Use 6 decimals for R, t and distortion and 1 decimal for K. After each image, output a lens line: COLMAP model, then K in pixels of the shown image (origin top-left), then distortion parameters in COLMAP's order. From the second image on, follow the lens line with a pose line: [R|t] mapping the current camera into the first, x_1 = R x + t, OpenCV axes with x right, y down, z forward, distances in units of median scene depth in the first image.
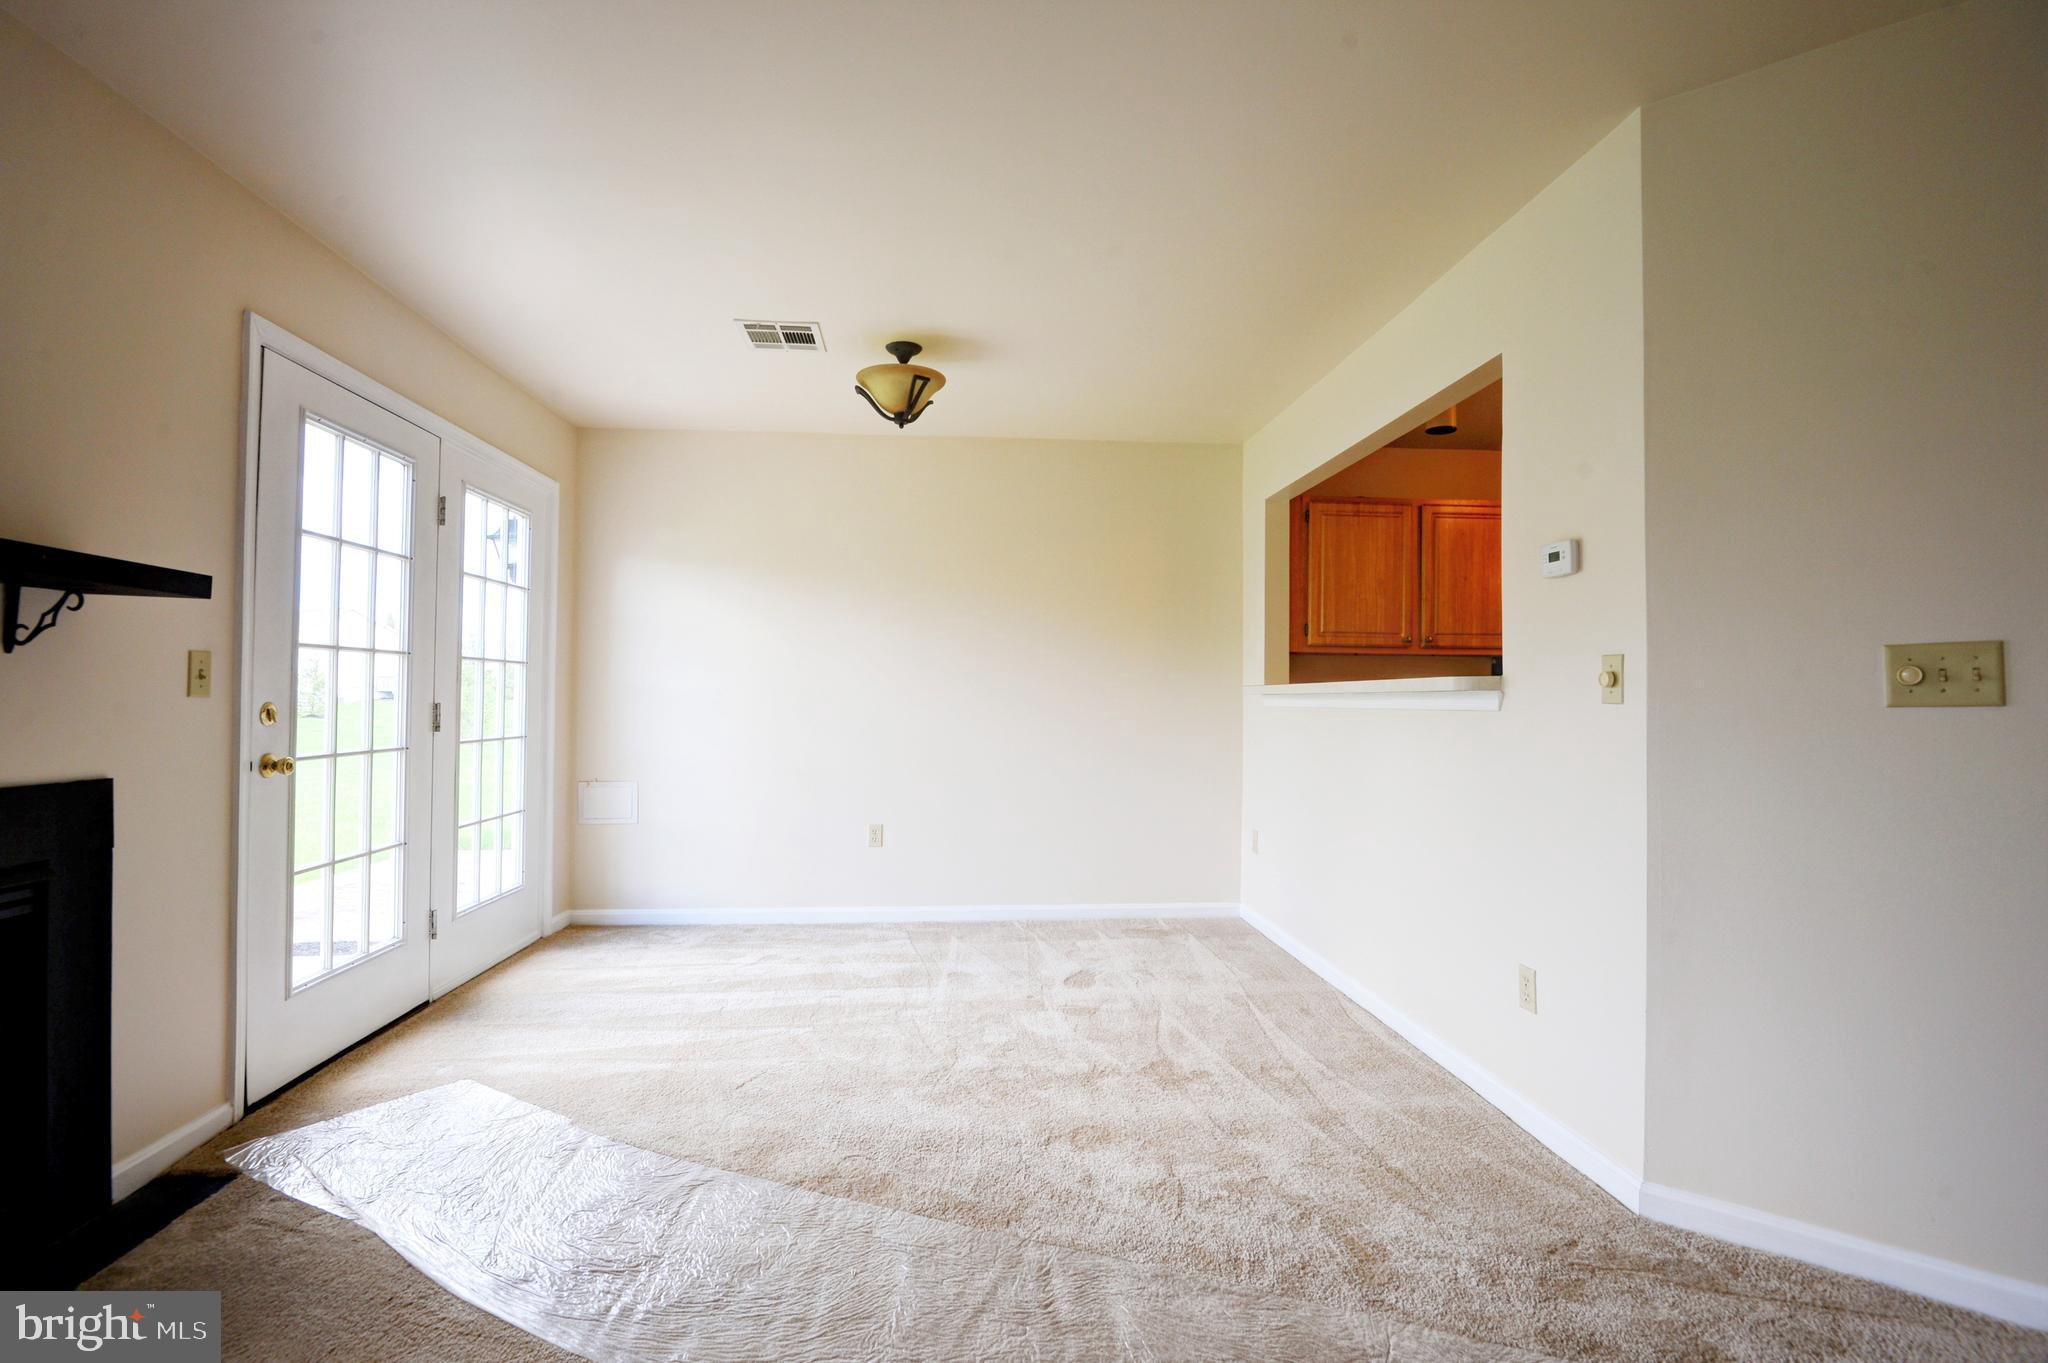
lens RADIAL K [[940.4, 0, 1016.1], [0, 940.4, 680.3], [0, 0, 1]] dist [-0.011748, -0.004967]
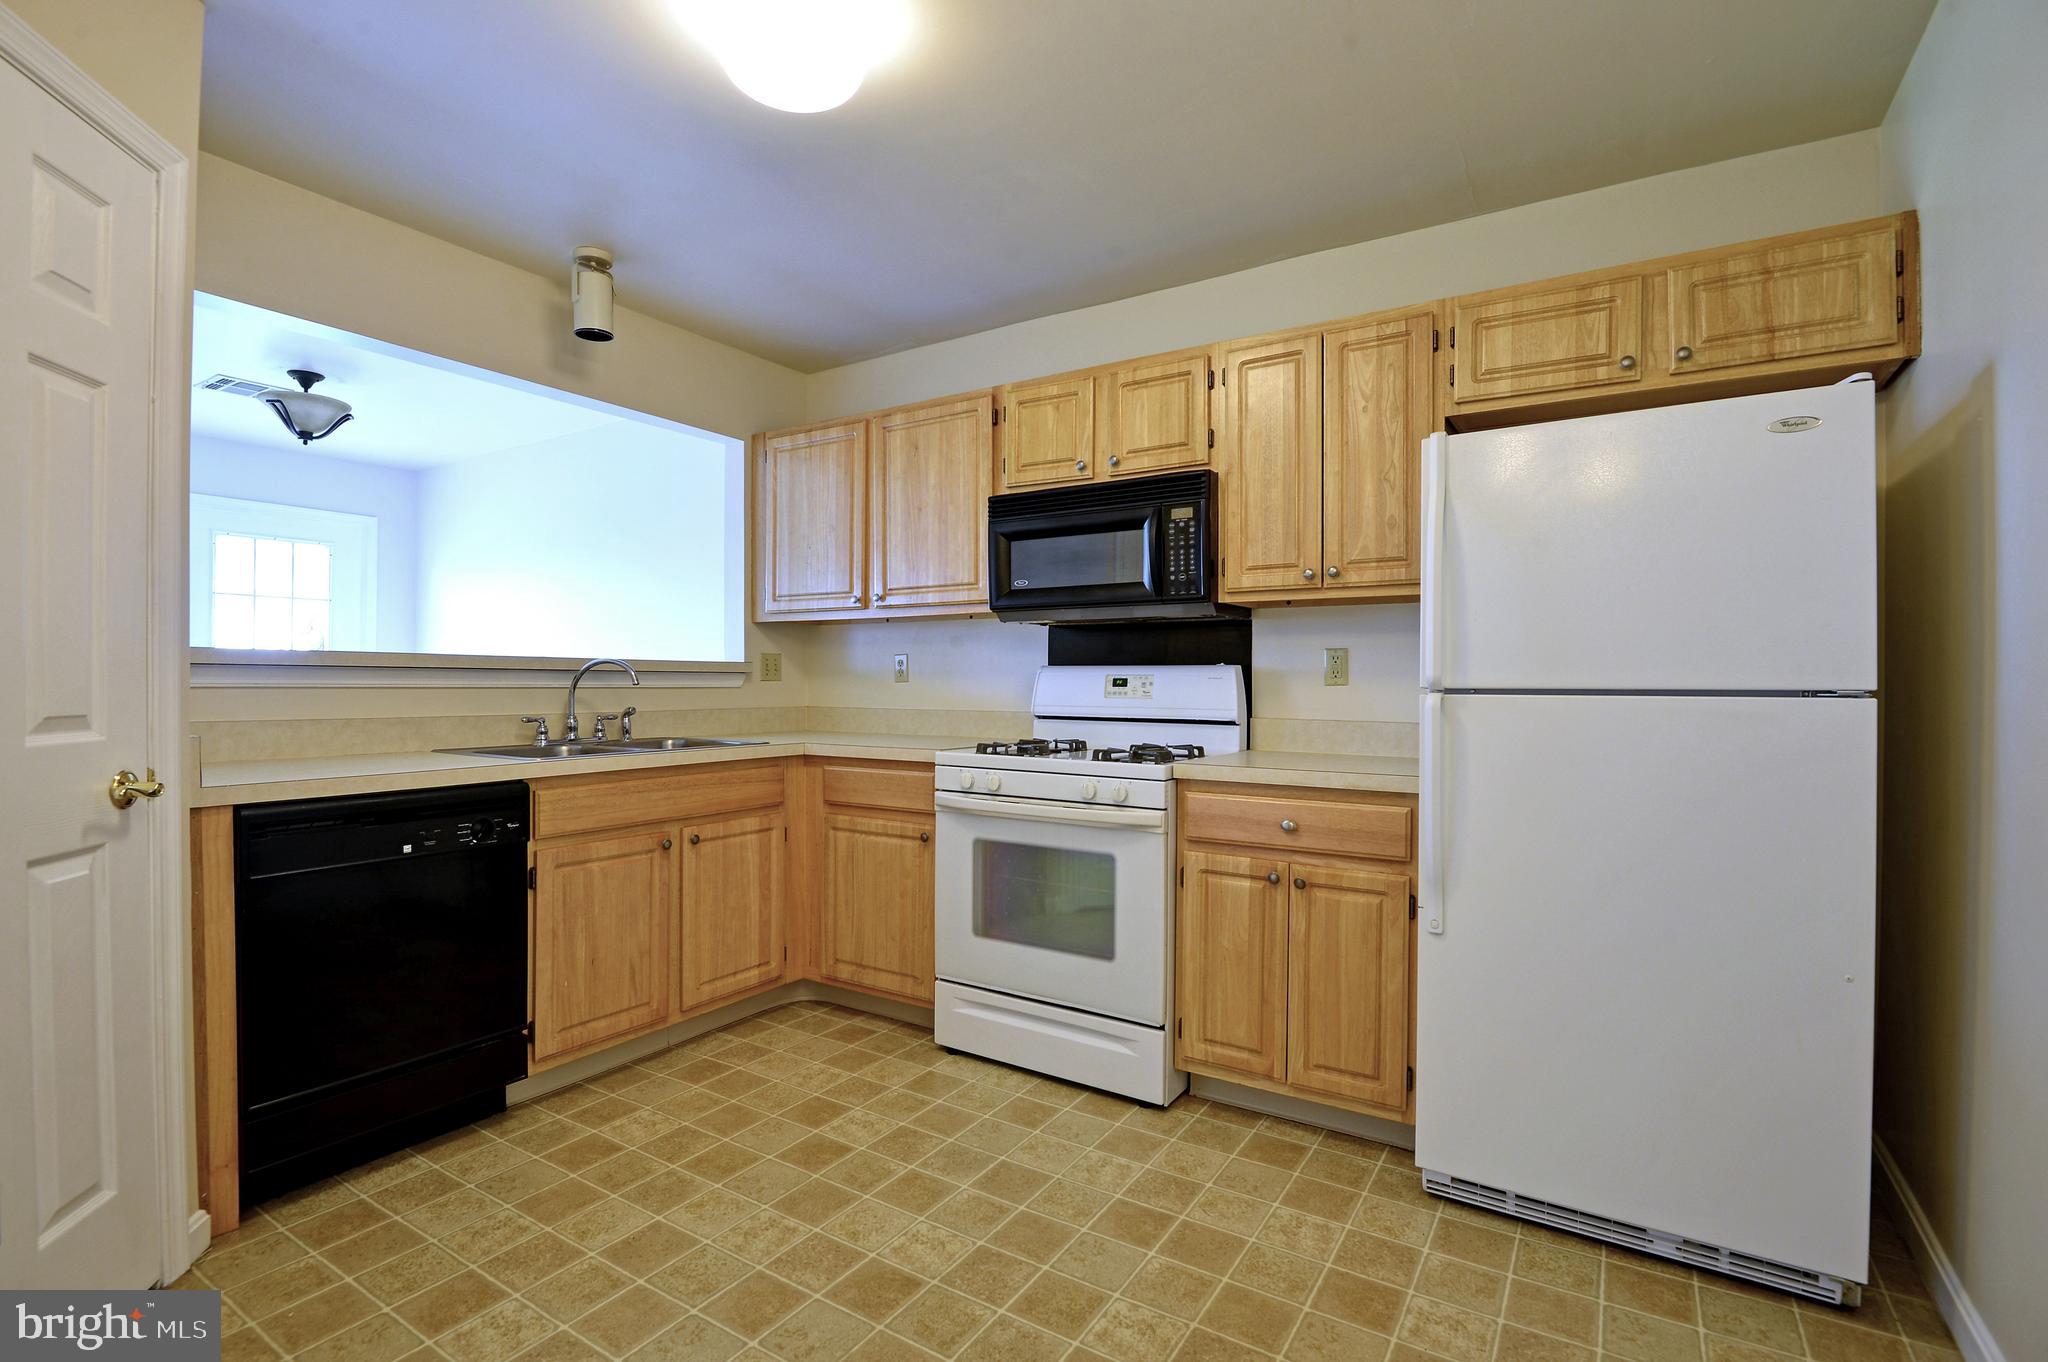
lens RADIAL K [[940.4, 0, 1016.9], [0, 940.4, 674.1], [0, 0, 1]] dist [-0.011748, -0.004967]
pose [[0.800293, -0.008499, -0.599549, 1.316285], [0.014166, 0.999888, 0.004736, 0.020900], [0.599442, -0.012283, 0.800324, 0.626456]]
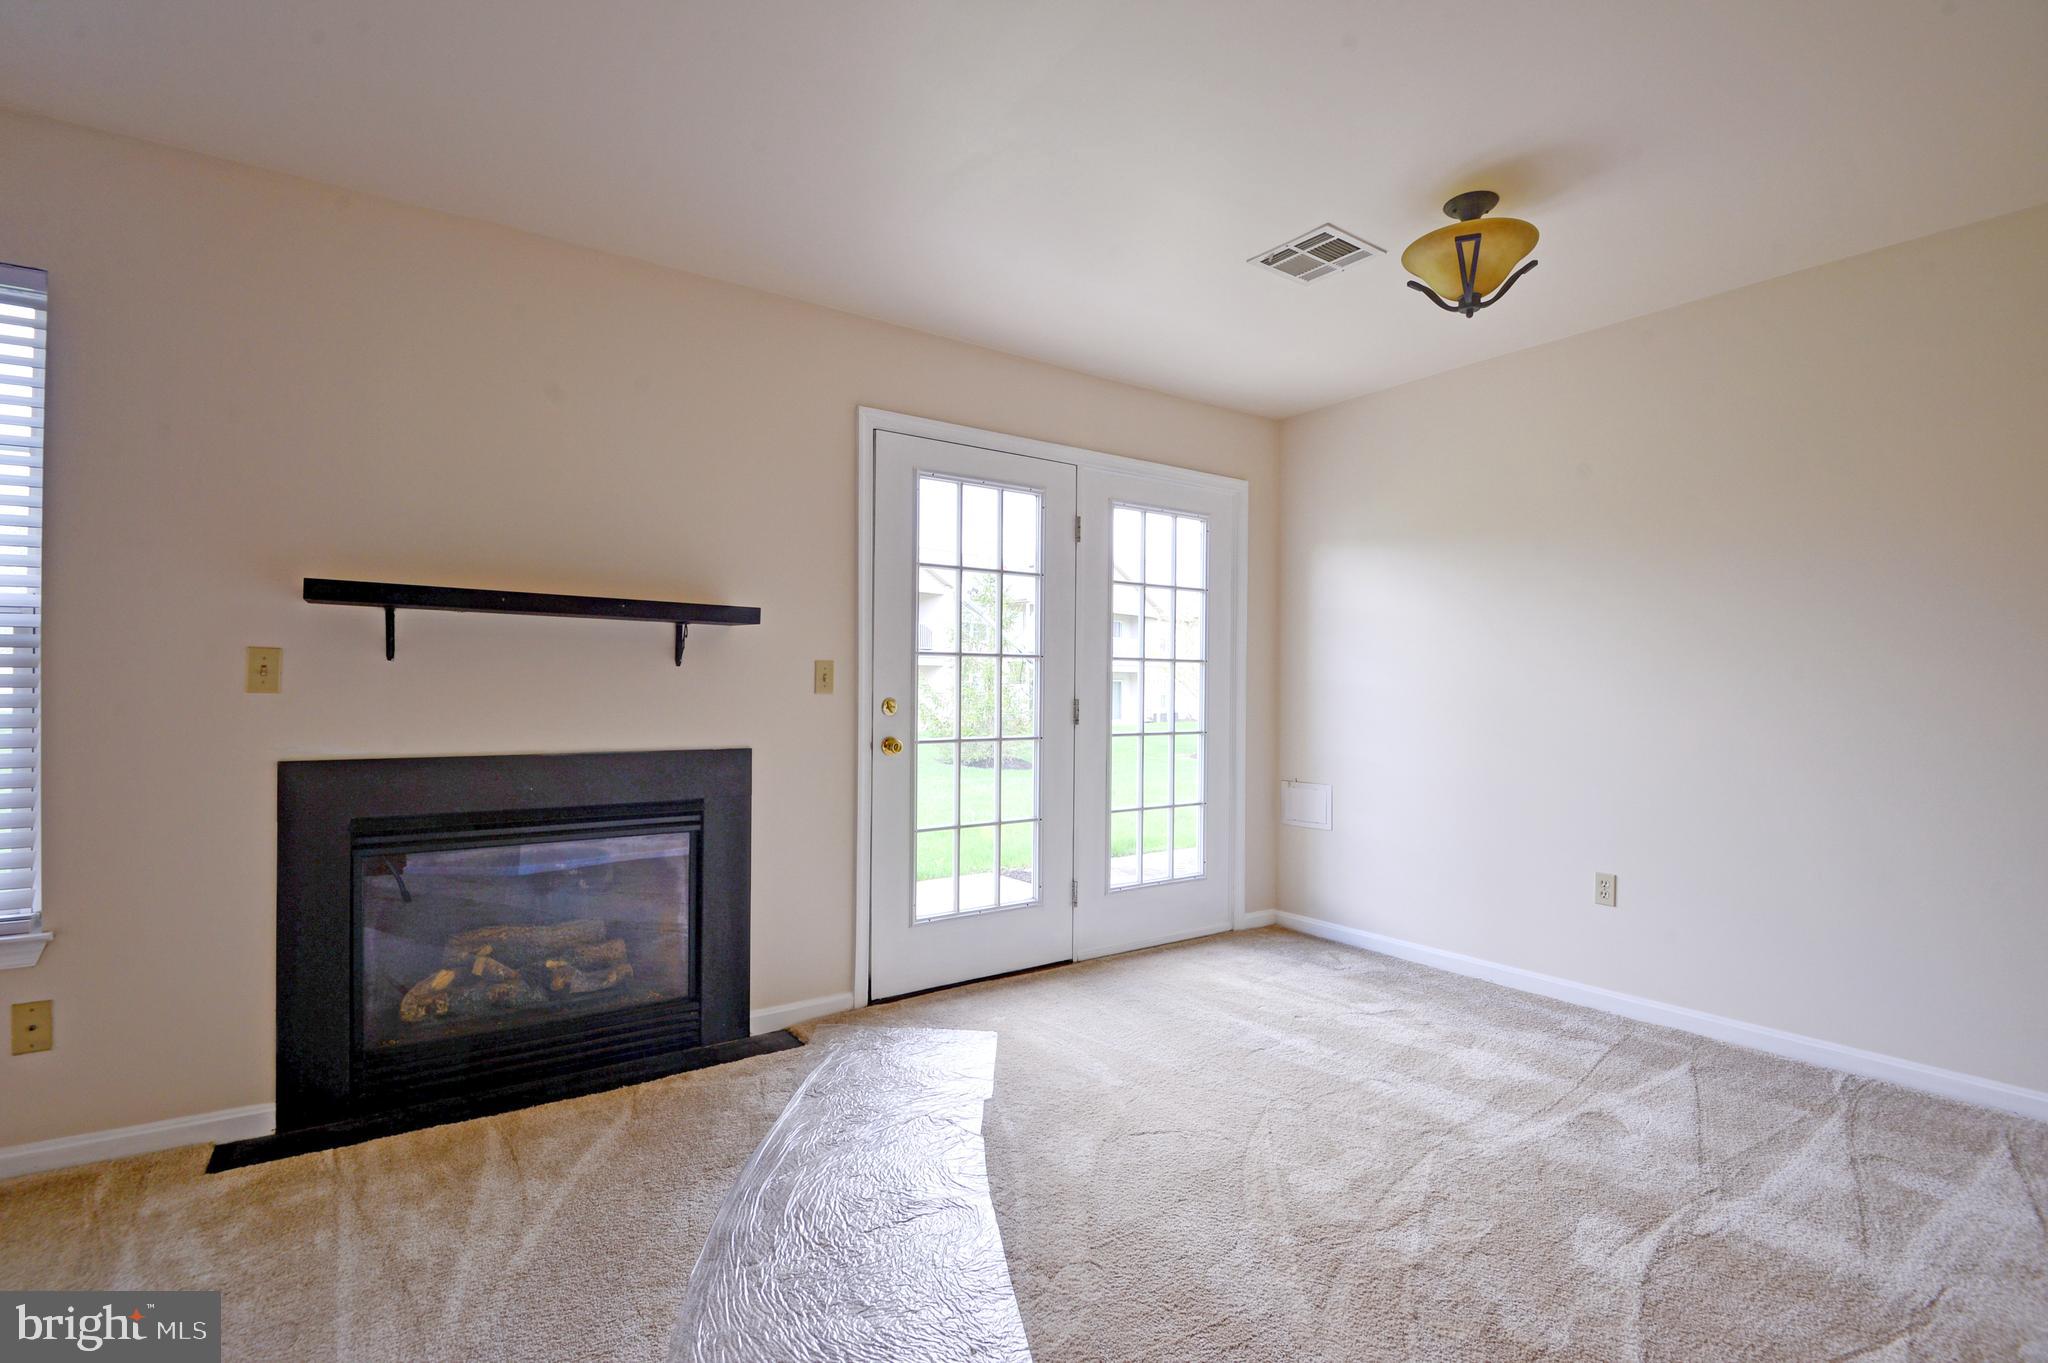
lens RADIAL K [[940.4, 0, 1028.3], [0, 940.4, 683.2], [0, 0, 1]] dist [-0.011748, -0.004967]
pose [[0.513199, -0.008415, -0.858229, 0.325257], [0.013883, 0.999903, -0.001503, 0.005542], [0.858158, -0.011143, 0.513265, 0.360629]]
